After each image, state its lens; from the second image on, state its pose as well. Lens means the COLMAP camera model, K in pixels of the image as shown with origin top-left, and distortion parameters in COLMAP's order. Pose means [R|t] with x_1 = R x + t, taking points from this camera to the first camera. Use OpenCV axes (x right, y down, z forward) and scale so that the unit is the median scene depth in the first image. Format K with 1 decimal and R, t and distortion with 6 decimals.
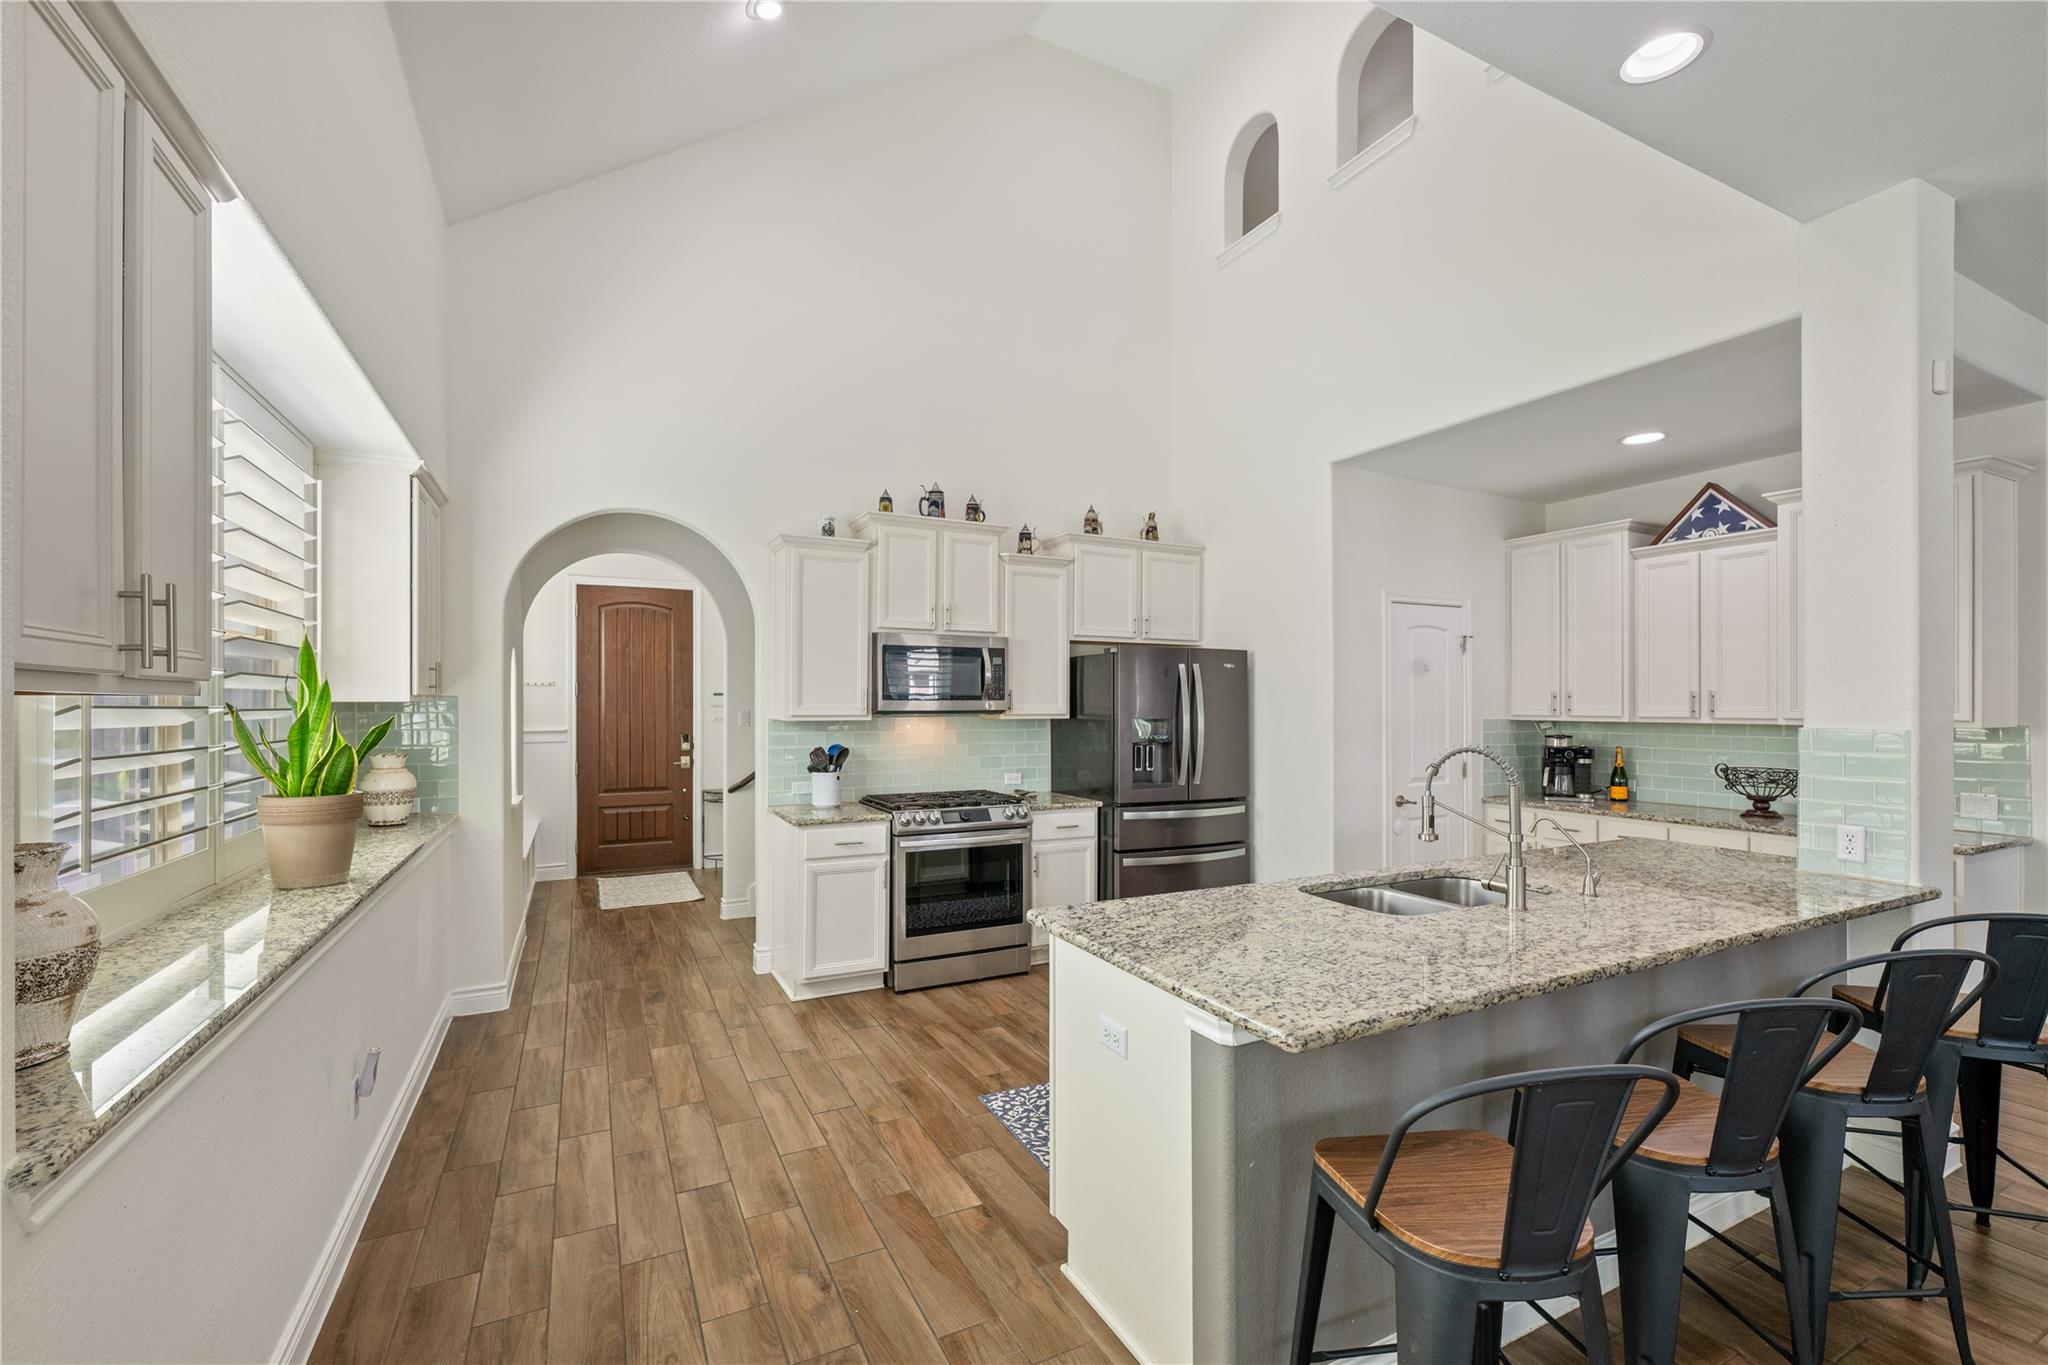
lens RADIAL K [[847.6, 0, 1014.0], [0, 847.6, 709.7], [0, 0, 1]] dist [-0.000322, -0.000446]
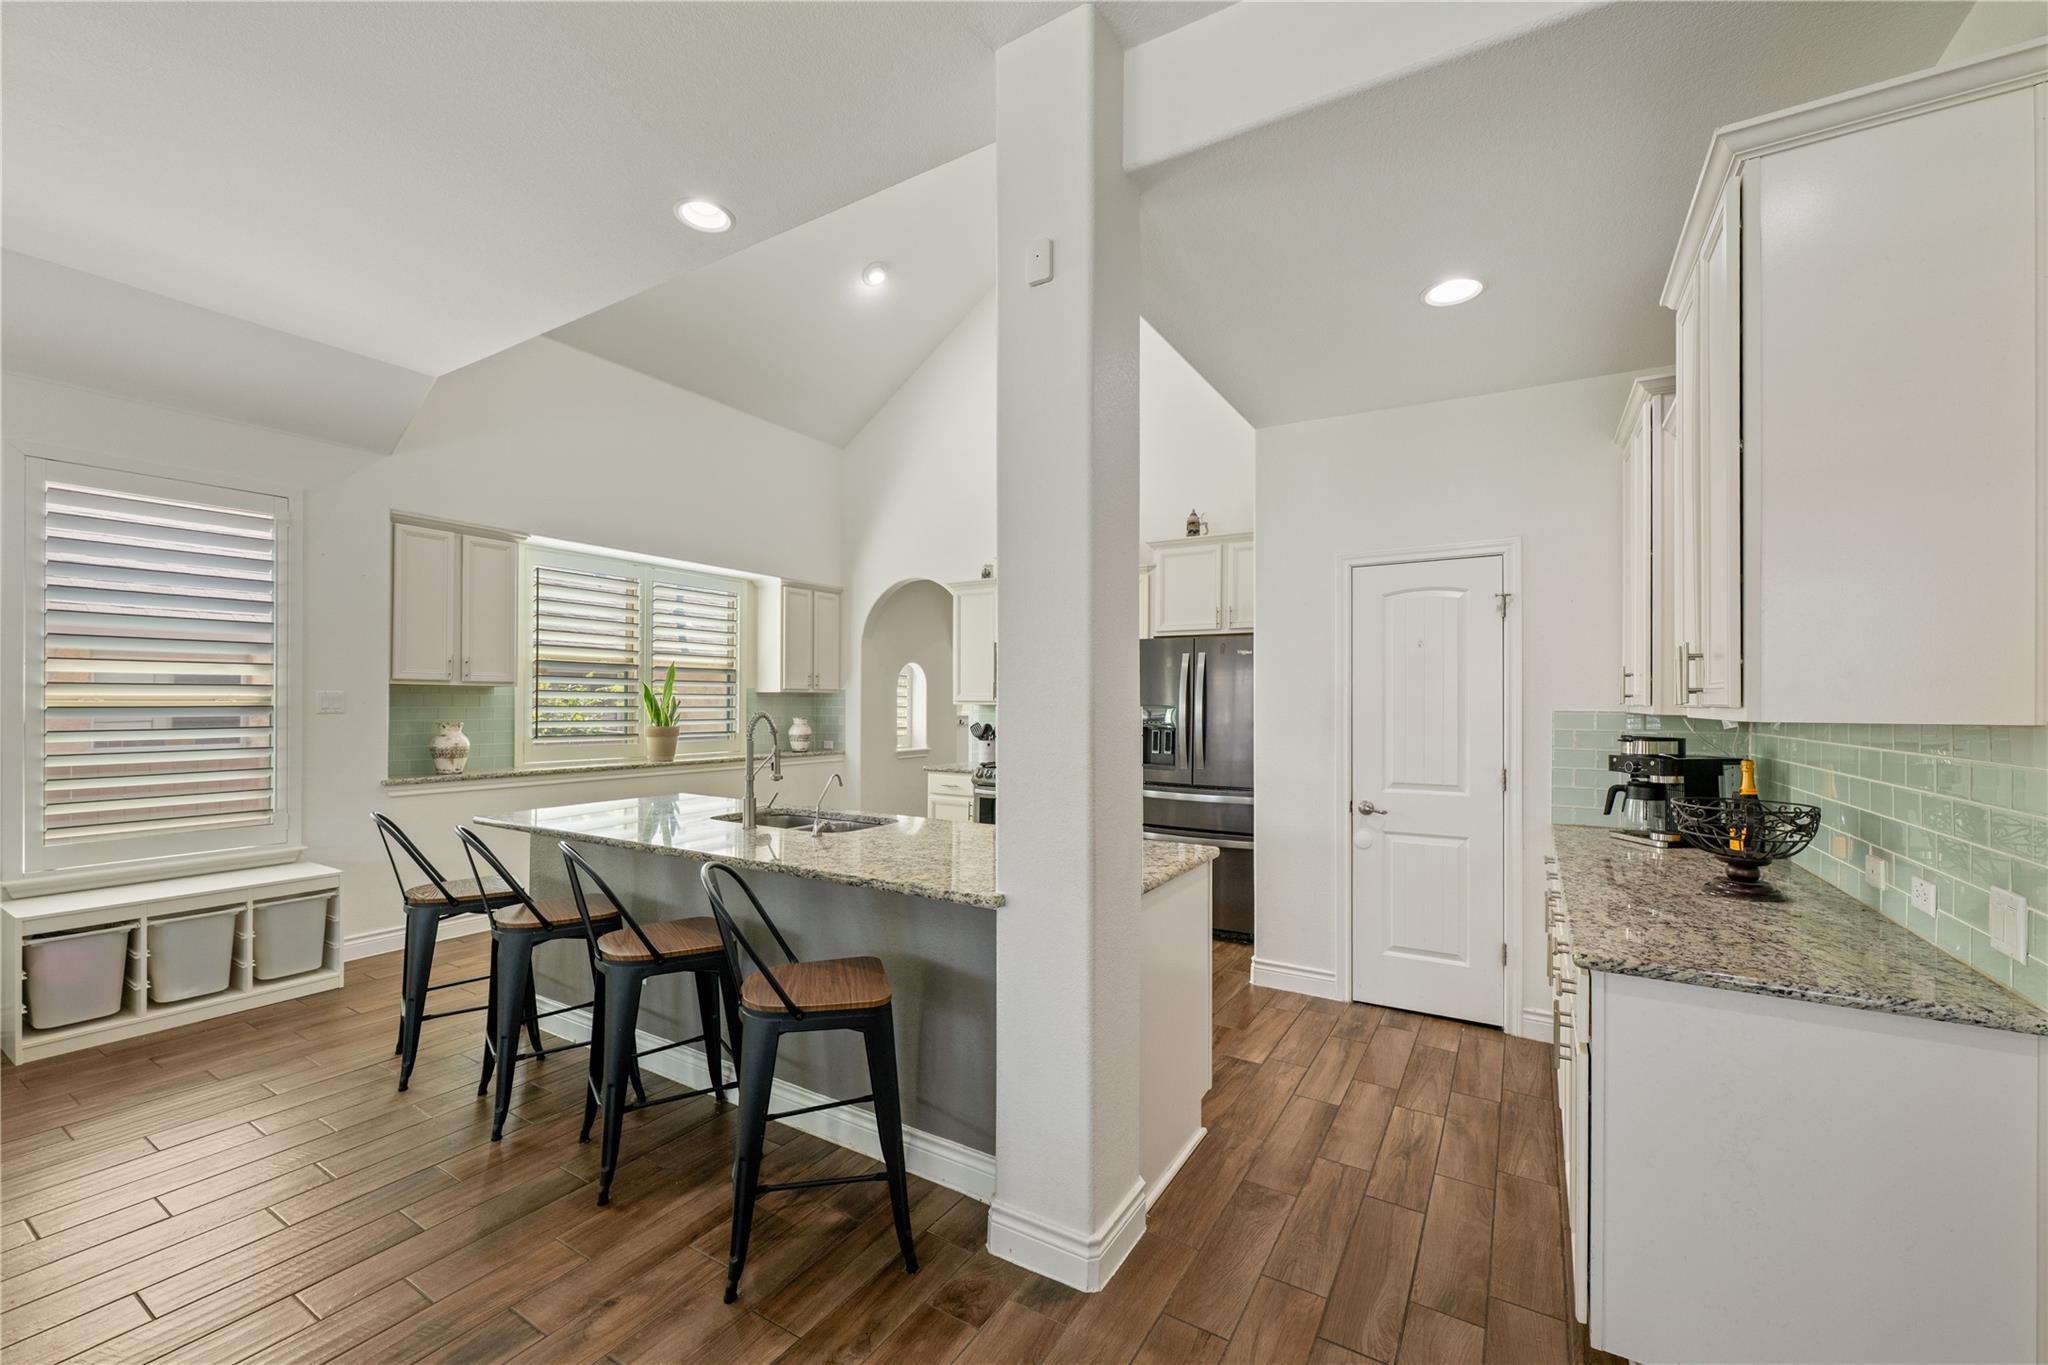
lens RADIAL K [[813.1, 0, 1026.0], [0, 813.1, 696.0], [0, 0, 1]] dist [-0.000375, 0.000392]
pose [[0.529358, -0.003359, -0.848392, 0.942021], [-0.009375, 0.999908, -0.009809, 0.009843], [0.848347, 0.013146, 0.529278, 0.306738]]
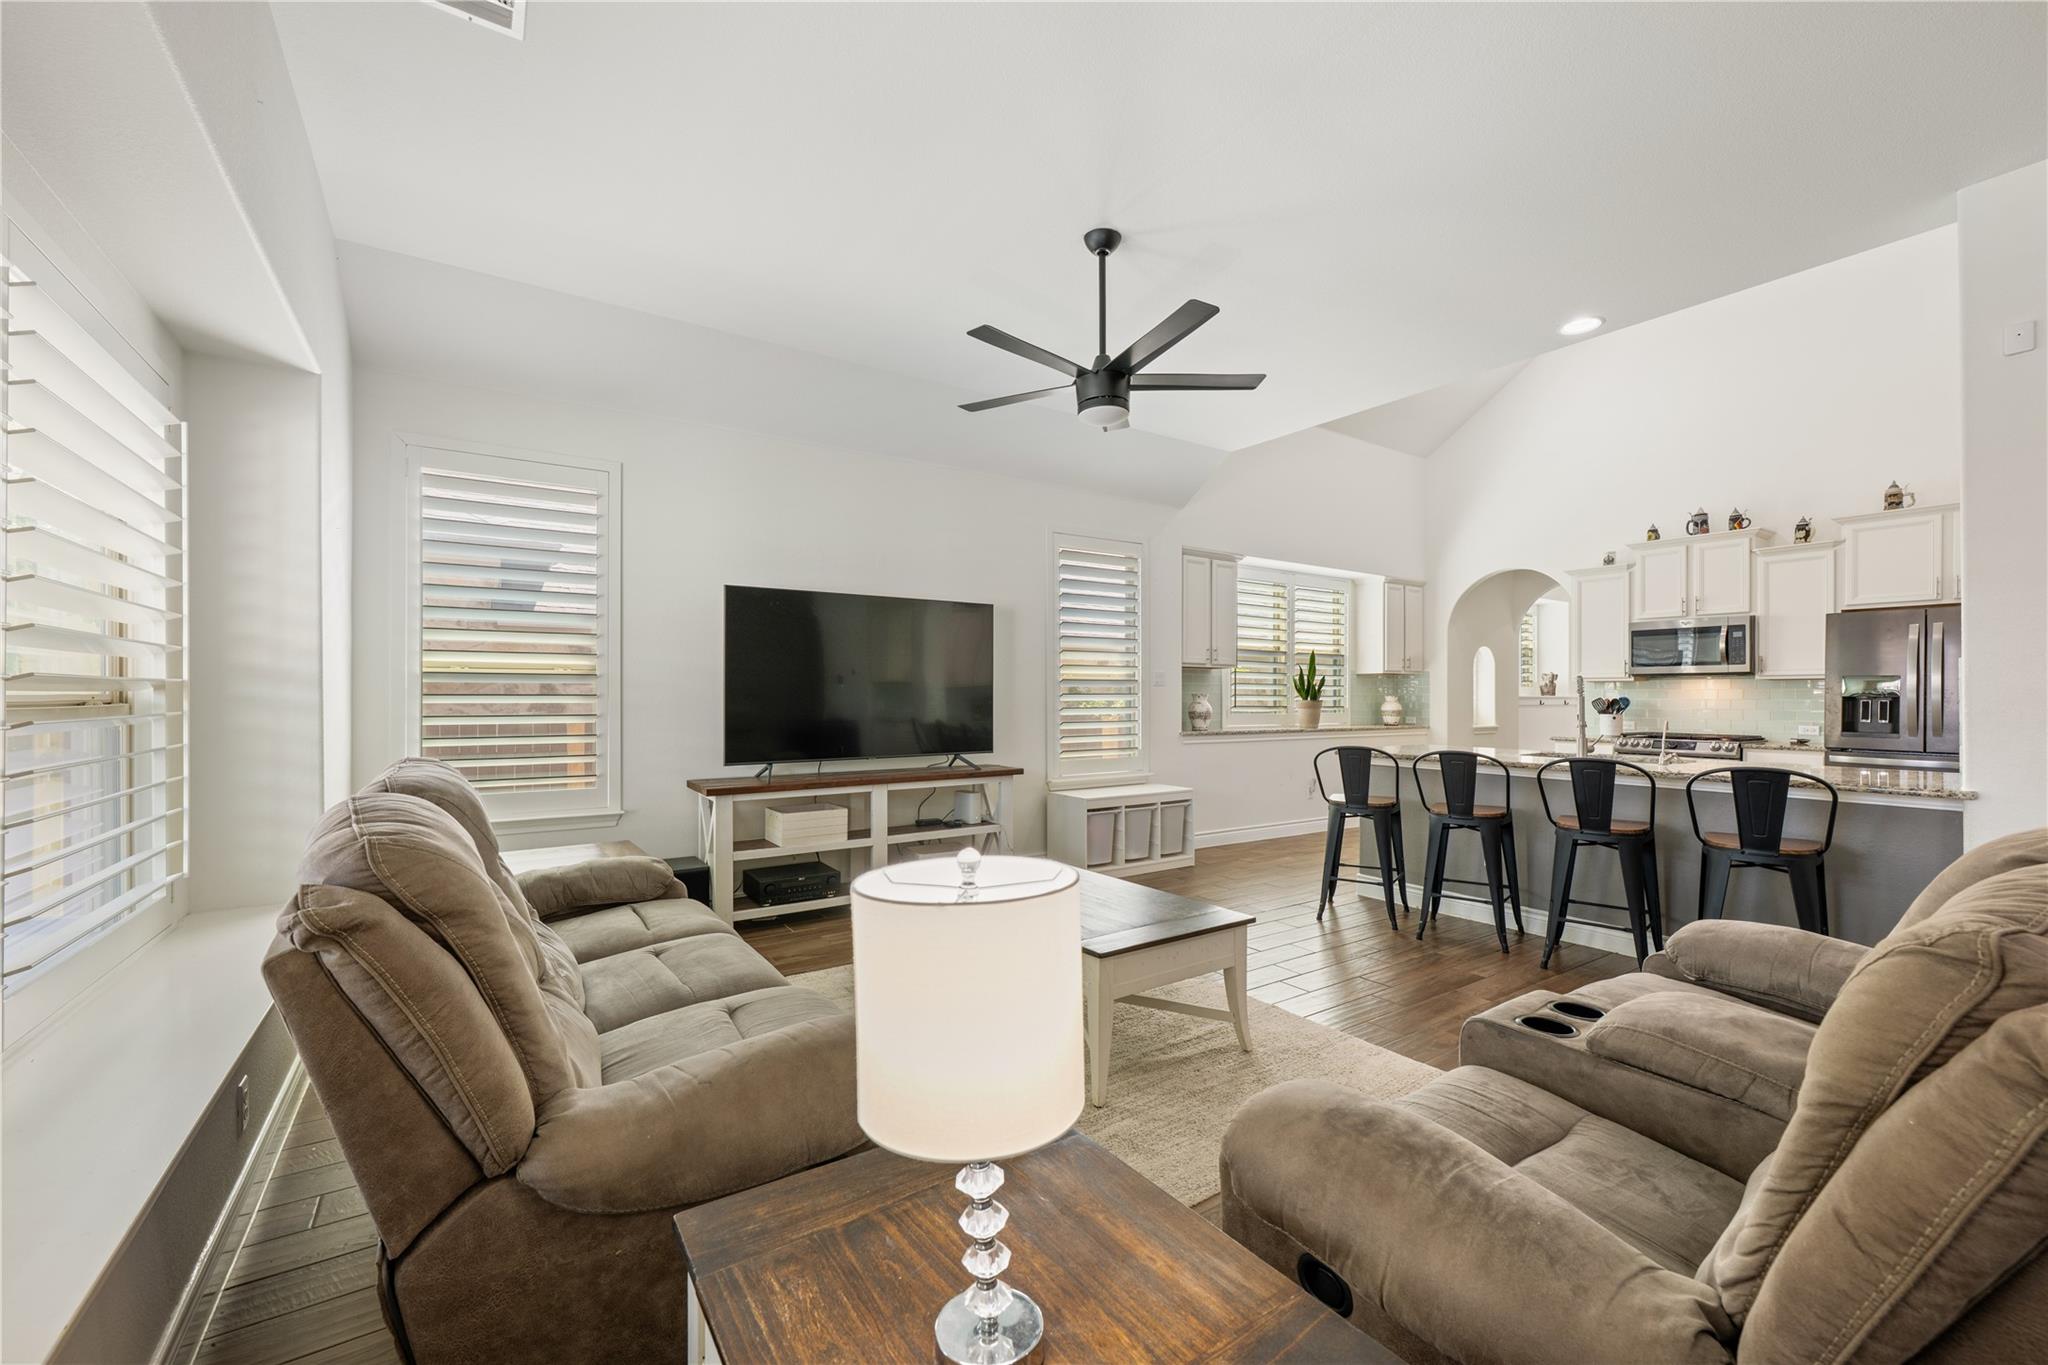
lens RADIAL K [[813.1, 0, 1030.3], [0, 813.1, 688.4], [0, 0, 1]] dist [-0.000375, 0.000392]
pose [[0.124923, -0.007445, -0.992139, 1.078801], [-0.008332, 0.999929, -0.008553, 0.044989], [0.992132, 0.009335, 0.124852, -0.236496]]
